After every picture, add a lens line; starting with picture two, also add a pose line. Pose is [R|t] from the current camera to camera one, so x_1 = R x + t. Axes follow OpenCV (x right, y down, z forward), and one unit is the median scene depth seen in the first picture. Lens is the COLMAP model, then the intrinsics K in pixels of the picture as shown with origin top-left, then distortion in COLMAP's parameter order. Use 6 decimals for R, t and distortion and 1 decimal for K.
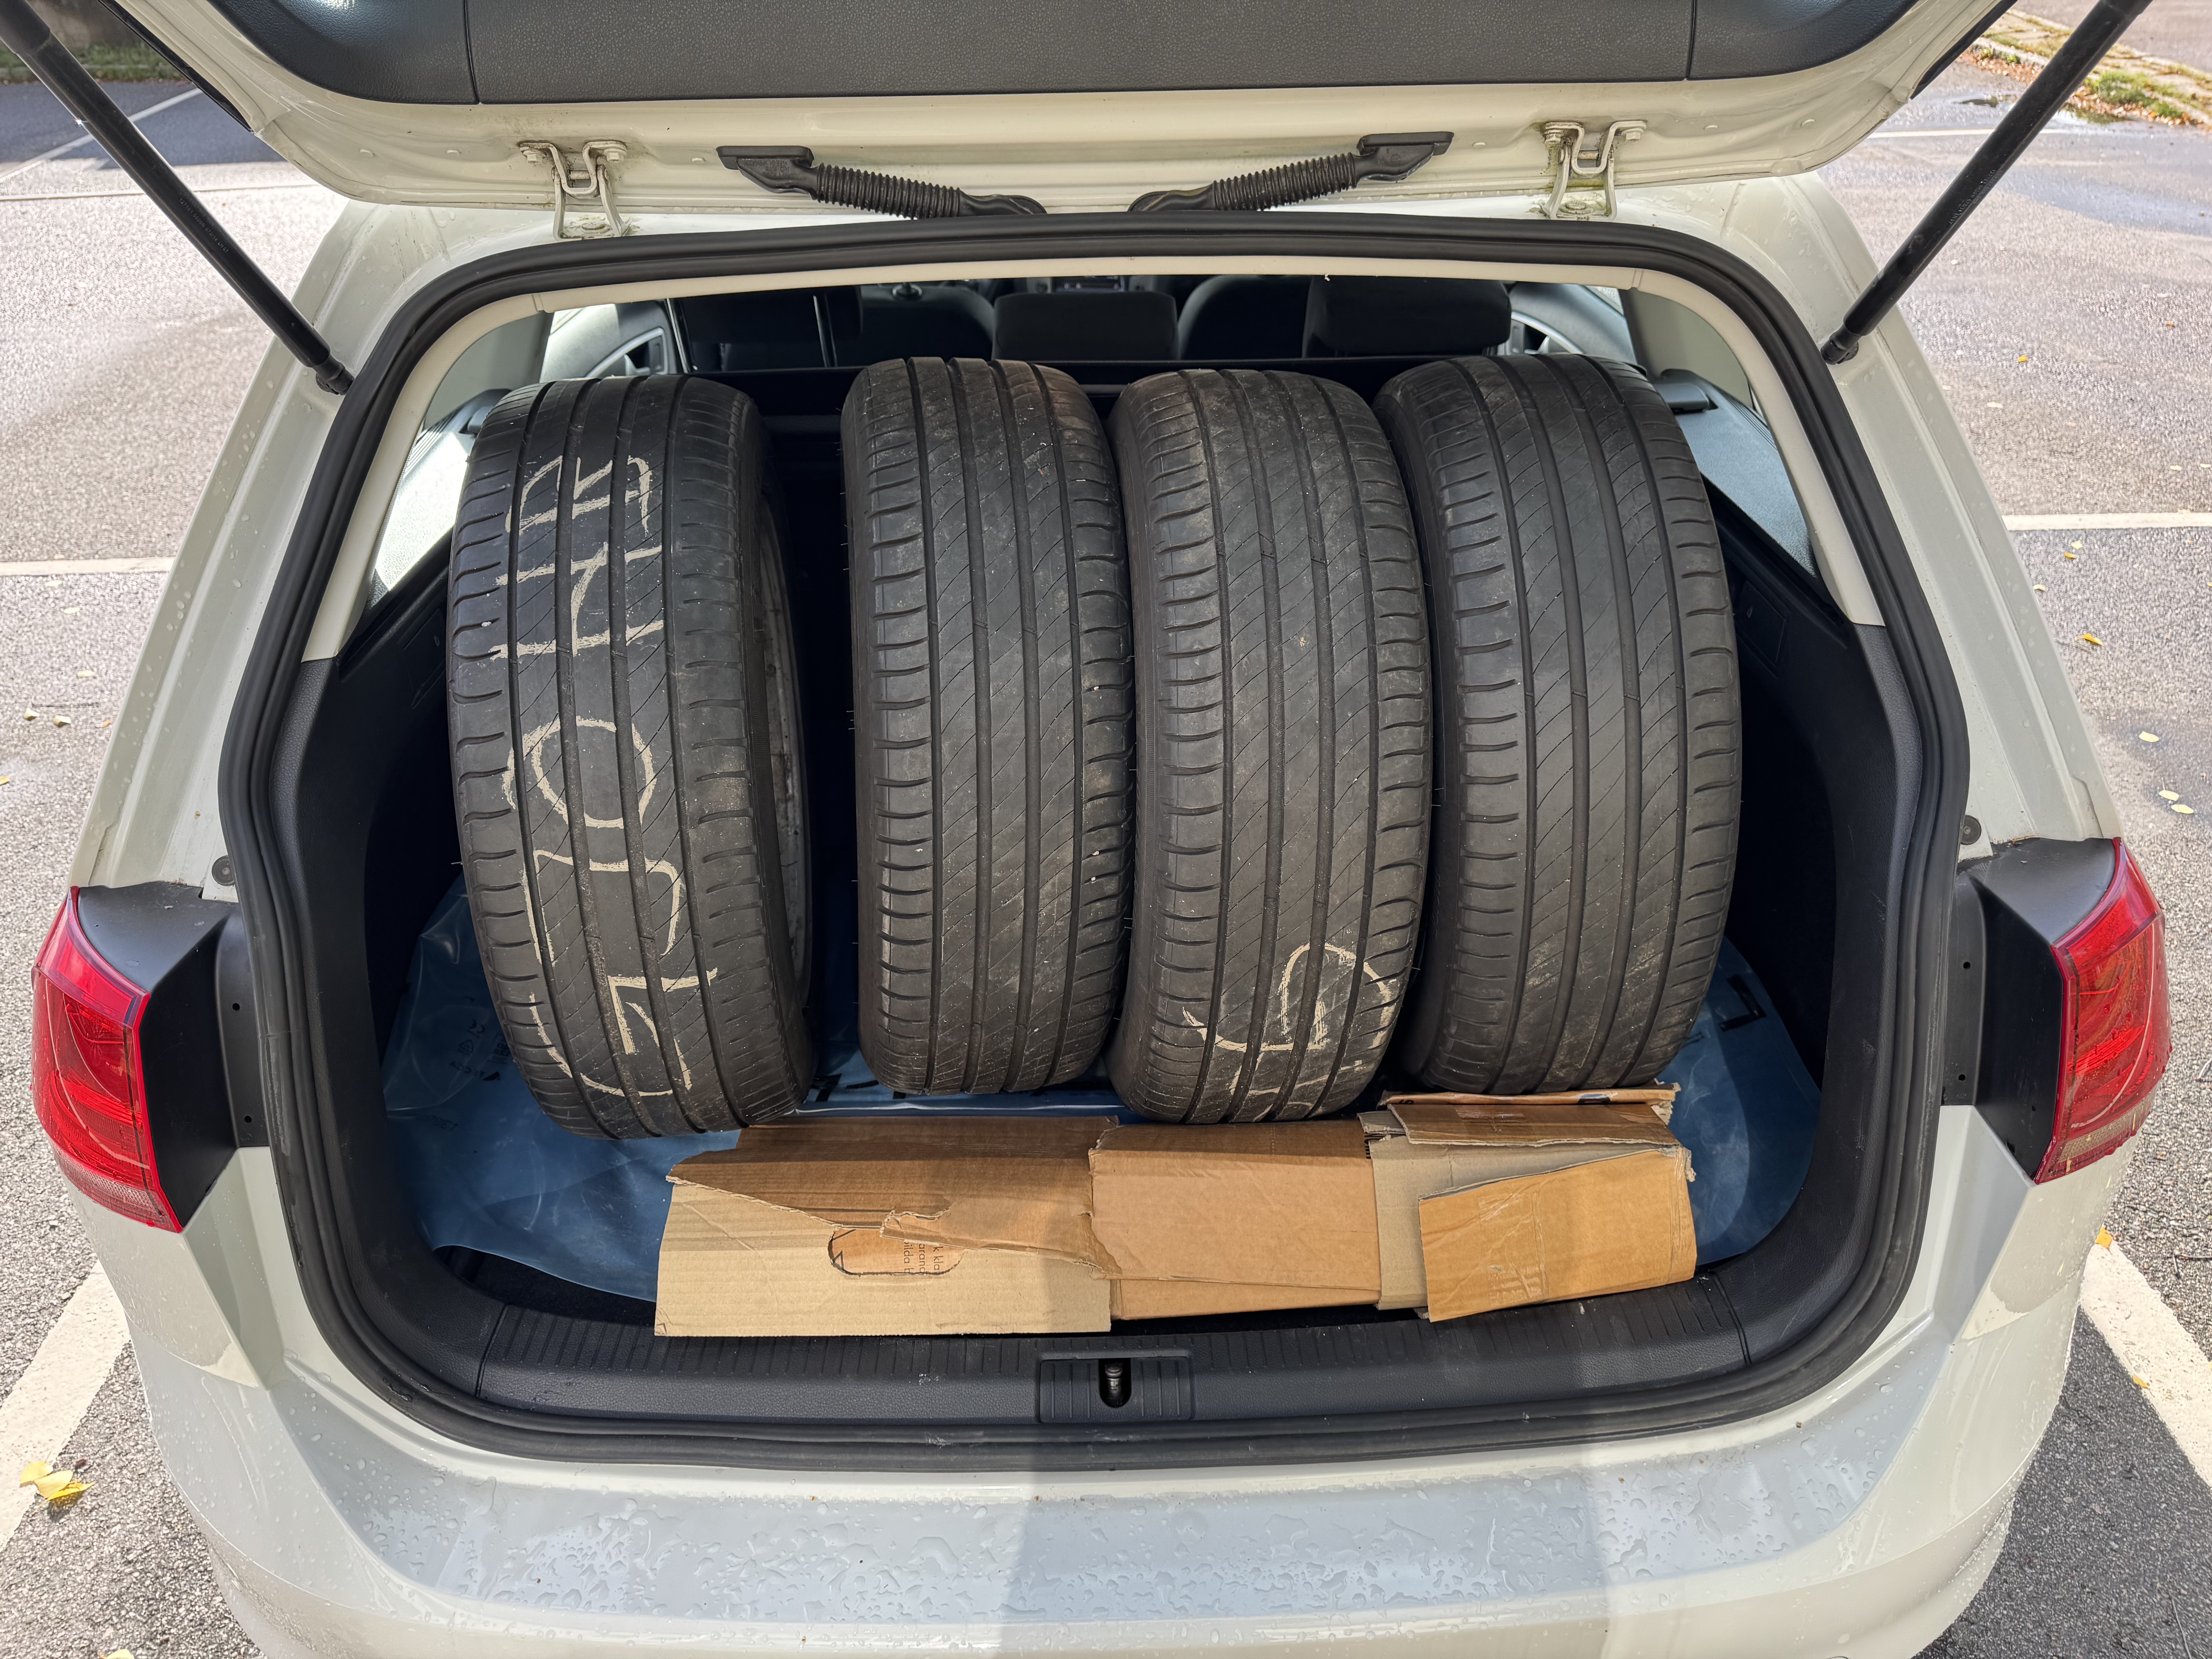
lens RADIAL K [[1549.3, 0, 1102.7], [0, 1549.3, 820.5], [0, 0, 1]] dist [0.066036, -0.103503]
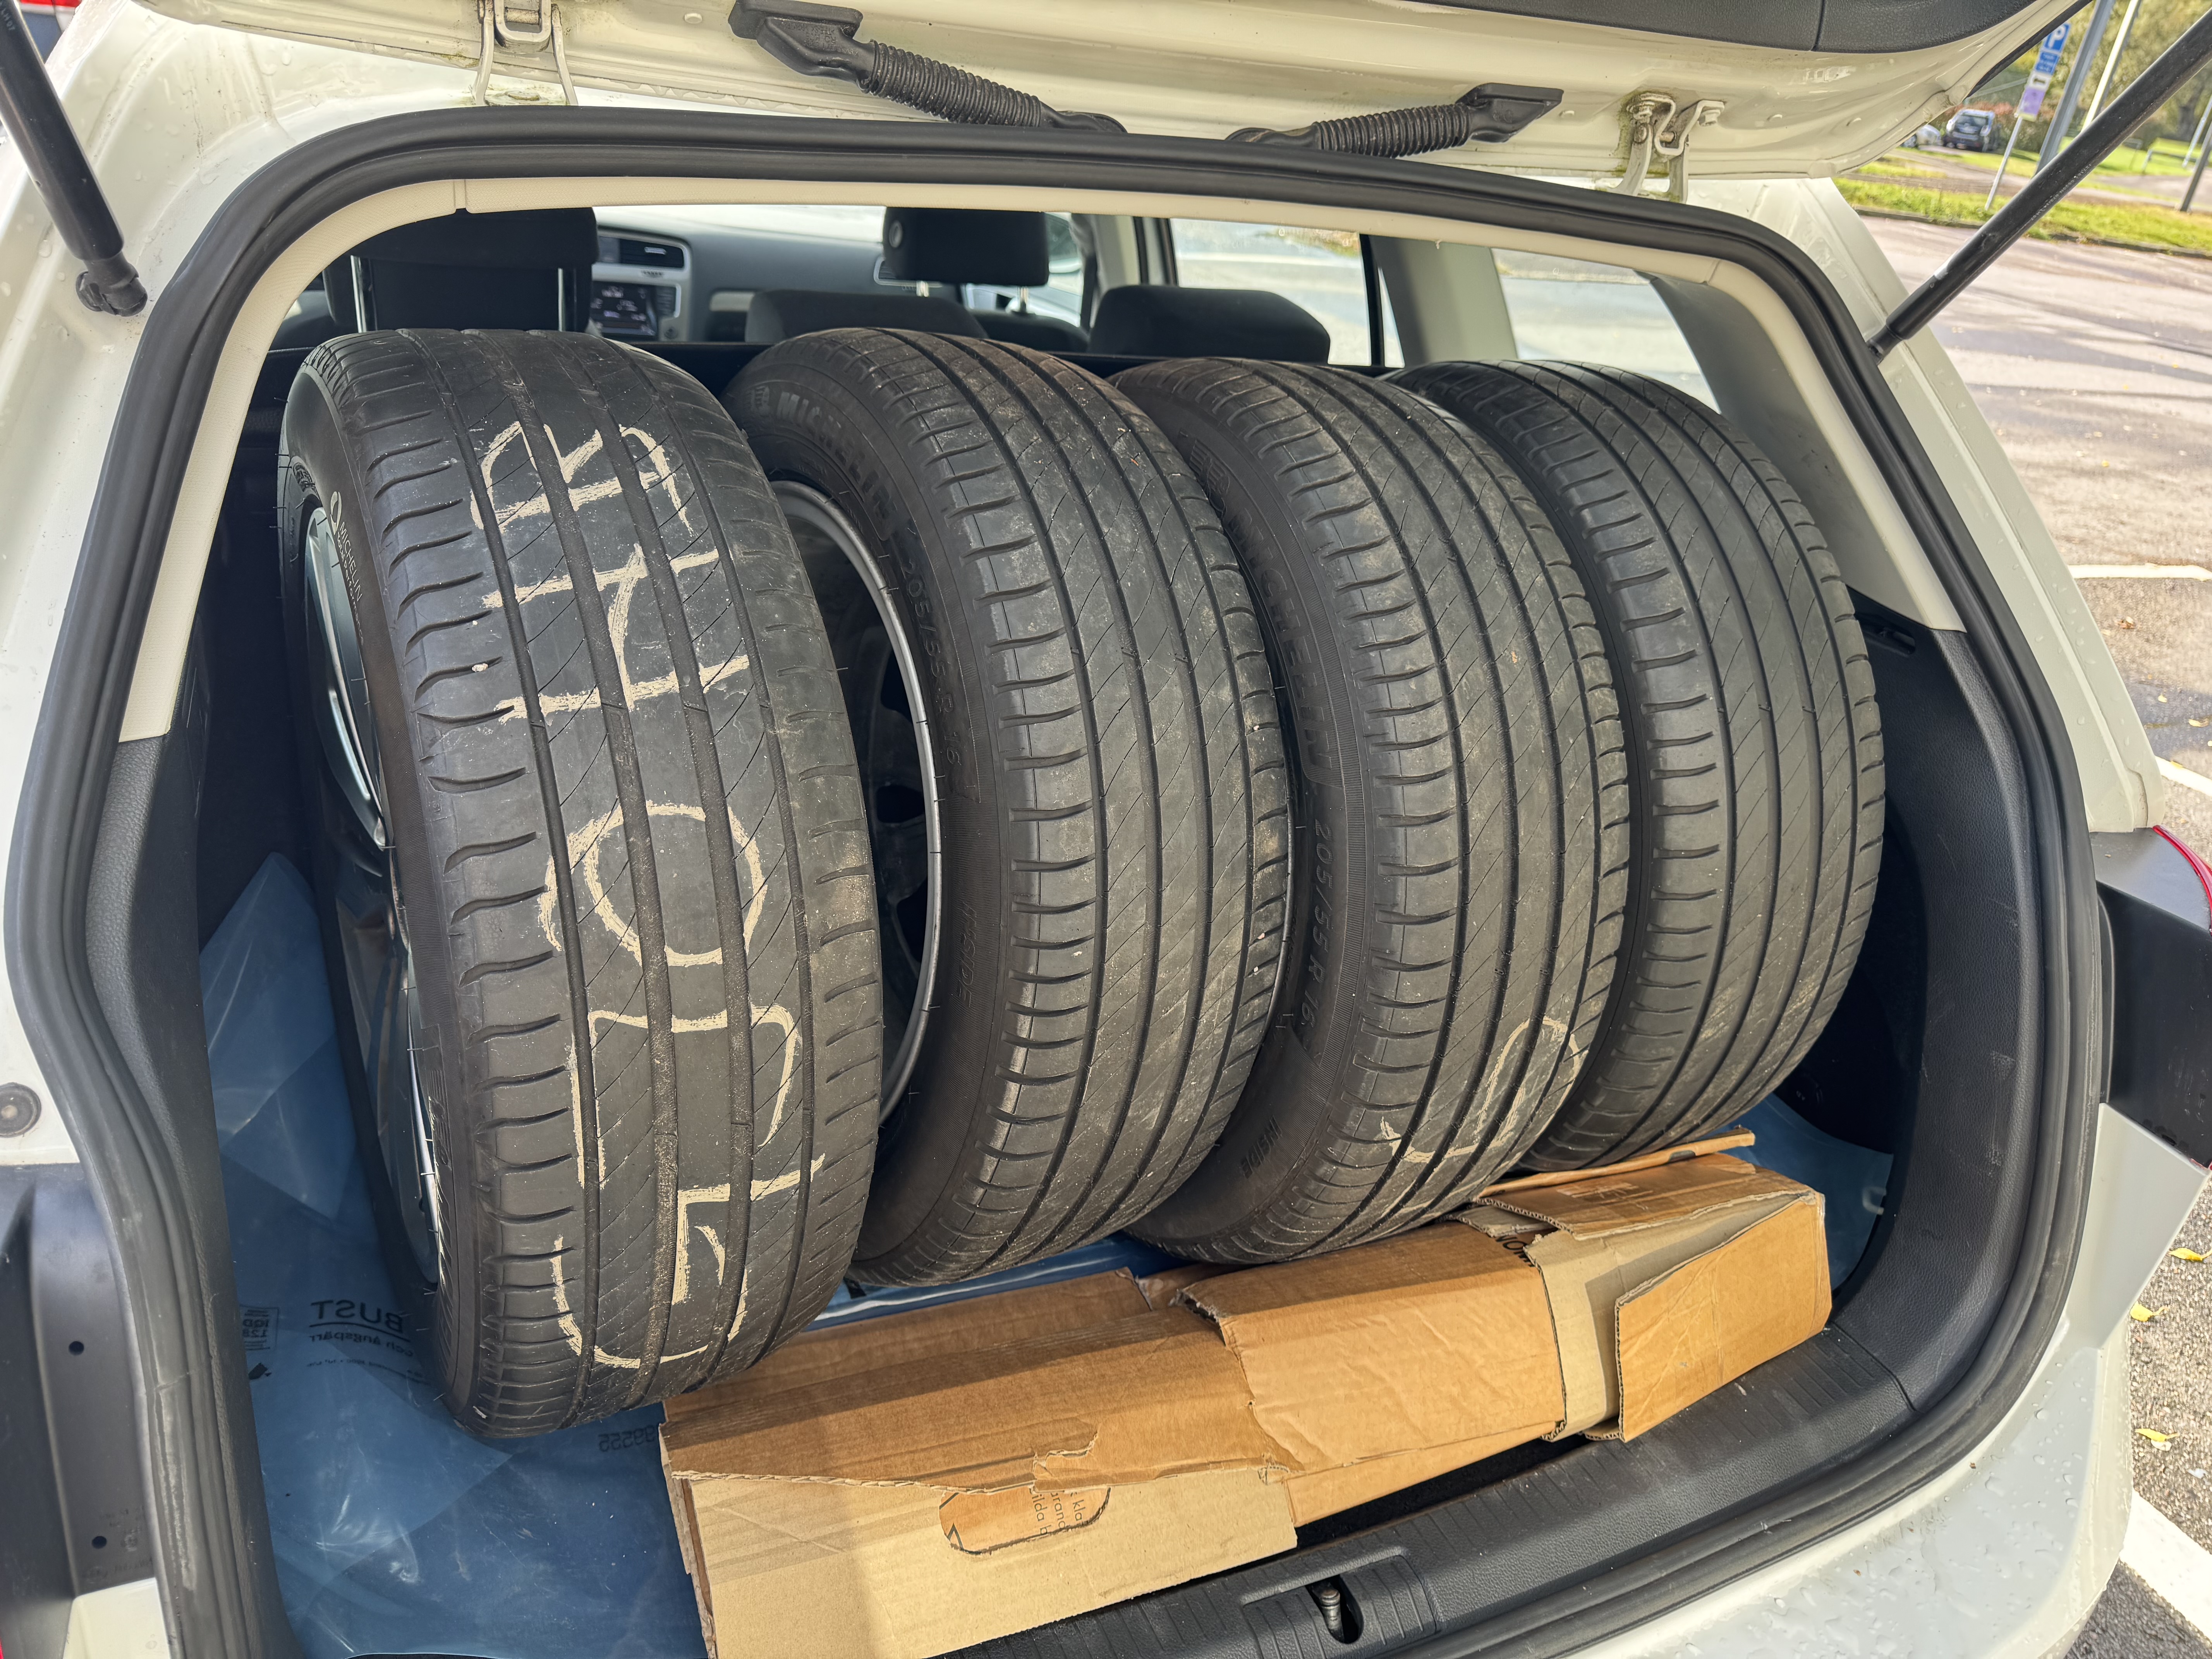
lens RADIAL K [[1545.0, 0, 1030.8], [0, 1545.0, 817.8], [0, 0, 1]] dist [0.067445, -0.097113]
pose [[0.919855, -0.066763, 0.386534, -0.431042], [0.089546, 0.995130, -0.041215, -0.017652], [-0.381900, 0.072524, 0.921354, 0.325512]]
